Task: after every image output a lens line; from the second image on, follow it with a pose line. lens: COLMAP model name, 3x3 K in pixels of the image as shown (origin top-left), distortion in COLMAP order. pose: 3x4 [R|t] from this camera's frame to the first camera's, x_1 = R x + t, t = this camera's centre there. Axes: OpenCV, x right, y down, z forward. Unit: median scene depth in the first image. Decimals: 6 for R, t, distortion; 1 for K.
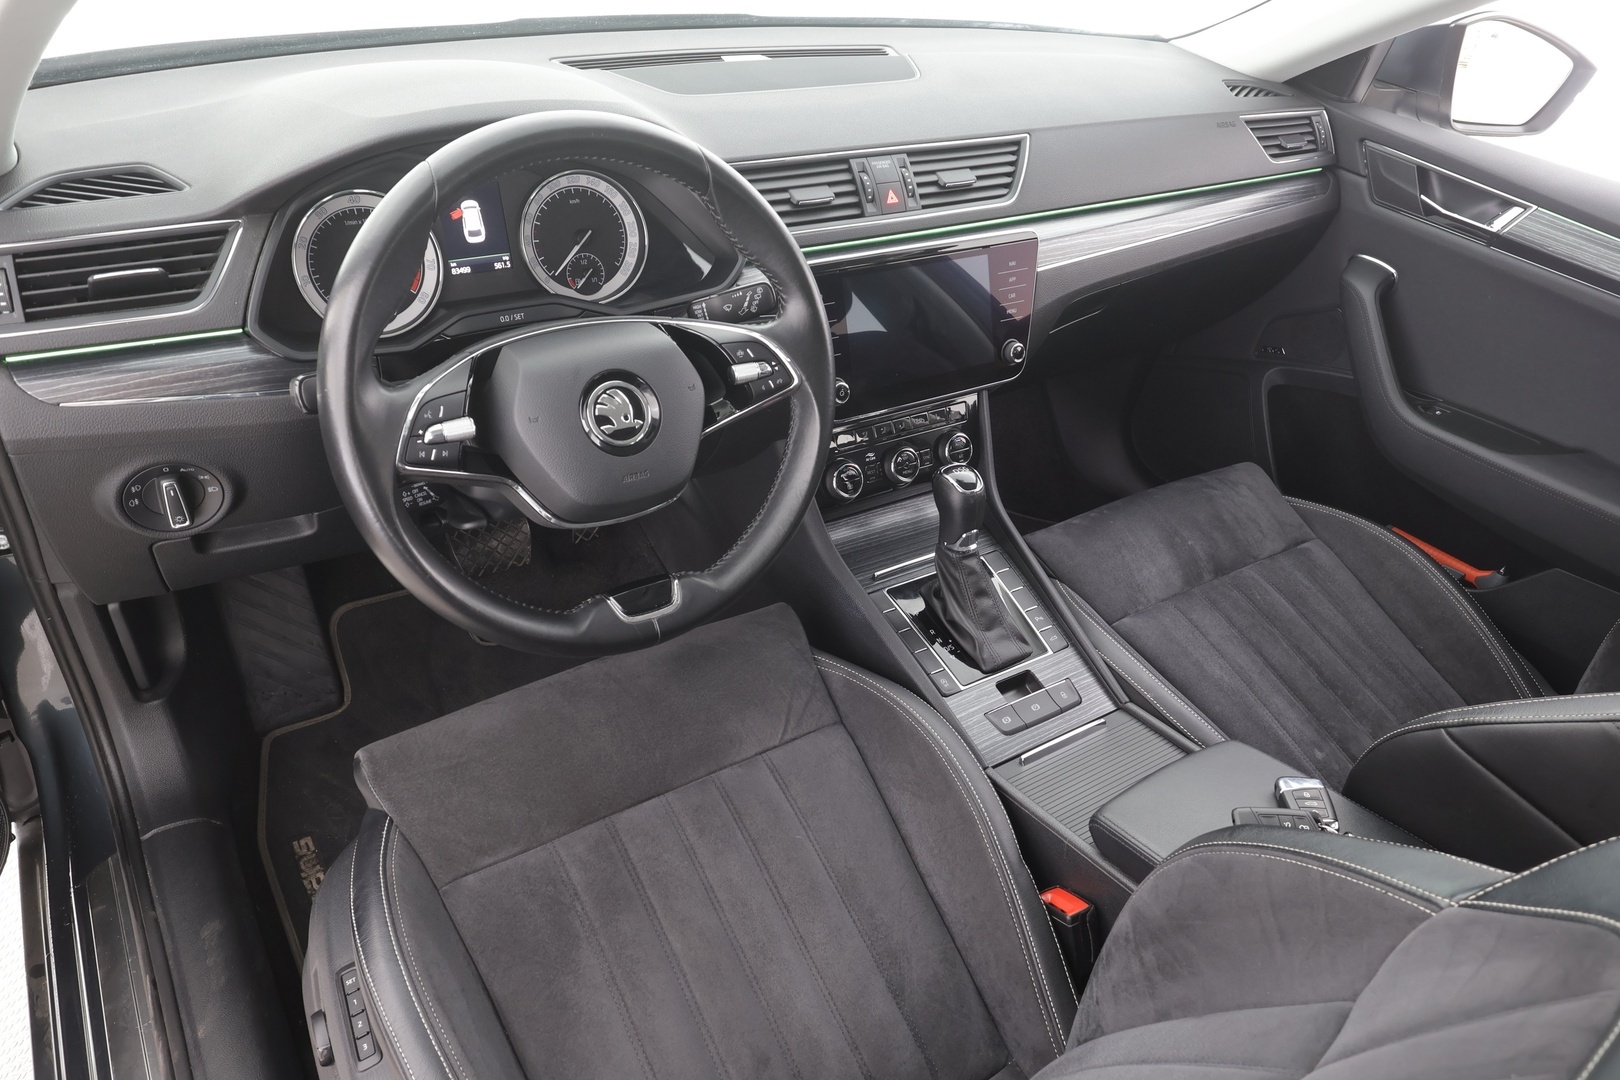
lens RADIAL K [[1089.0, 0, 810.8], [0, 1089.0, 547.9], [0, 0, 1]] dist [0.019300, -0.004962]
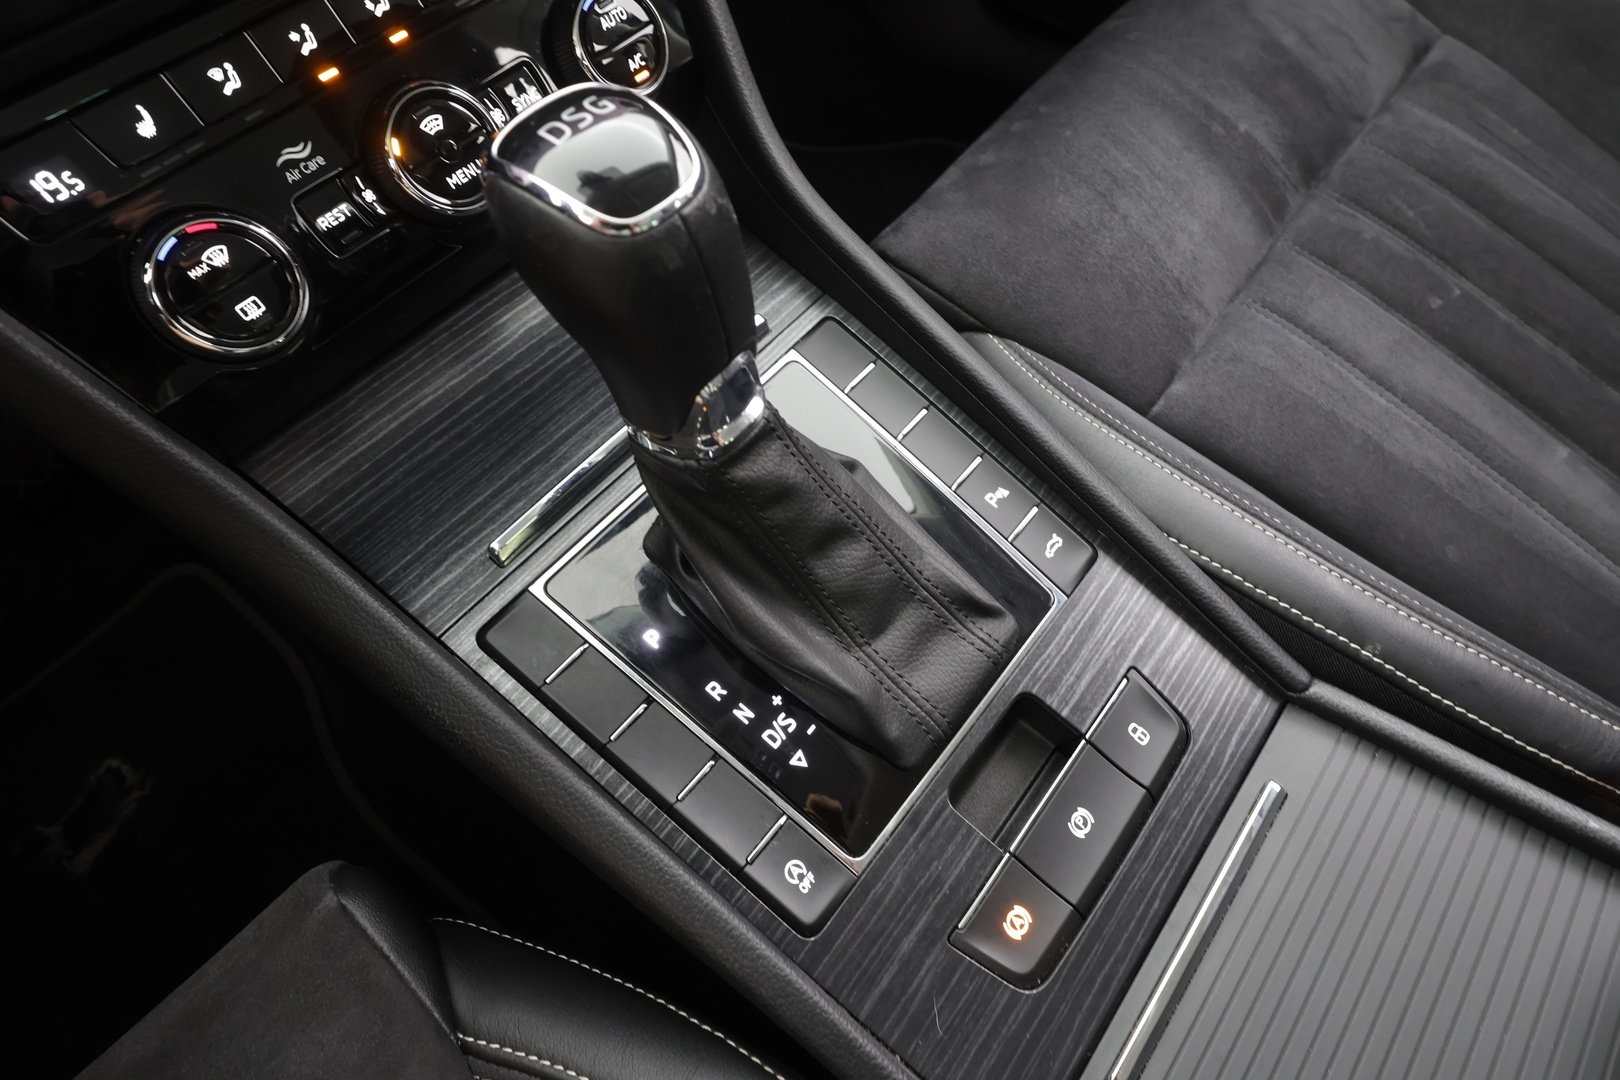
lens RADIAL K [[845.6, 0, 811.2], [0, 845.6, 534.9], [0, 0, 1]] dist [0.009314, -0.000673]
pose [[0.943560, -0.327915, 0.046540, 0.153006], [0.285216, 0.875924, 0.389112, -0.054559], [-0.168361, -0.353876, 0.920014, 0.850695]]
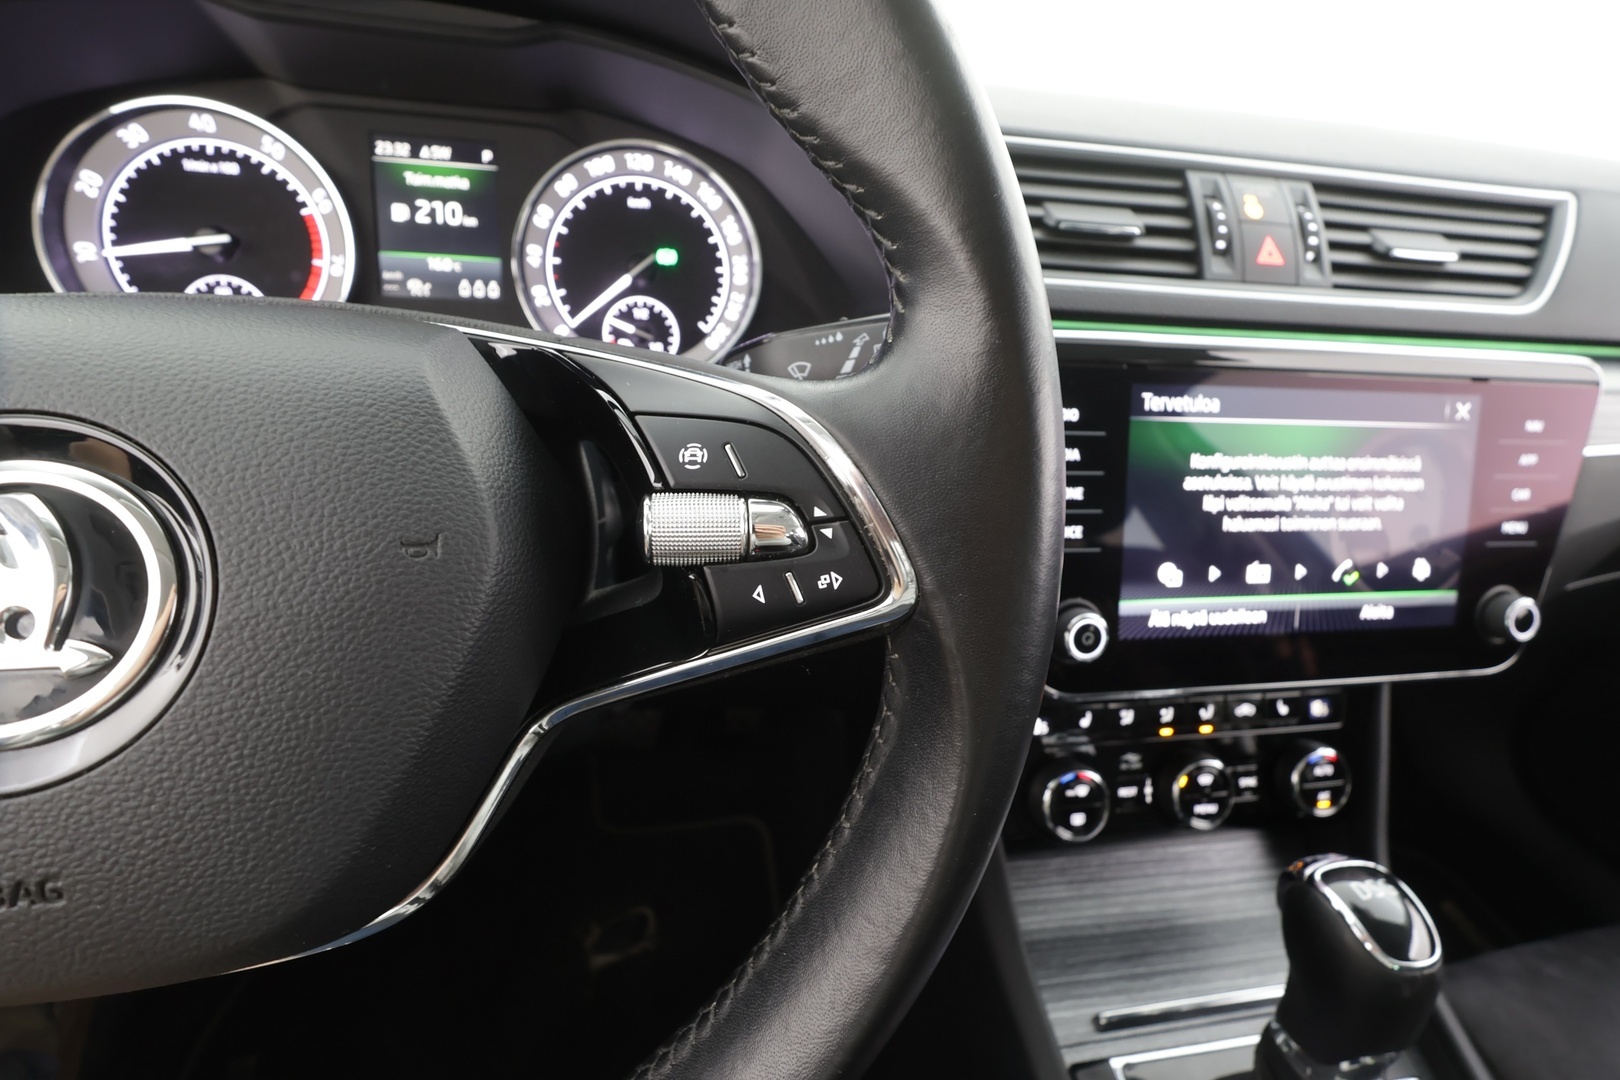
lens RADIAL K [[757.3, 0, 810.6], [0, 757.3, 552.7], [0, 0, 1]] dist [-0.004267, 0.000721]
pose [[0.925165, 0.164237, -0.342193, 0.024101], [-0.219619, 0.966927, -0.129690, -0.112663], [0.309575, 0.195137, 0.930637, 0.688627]]
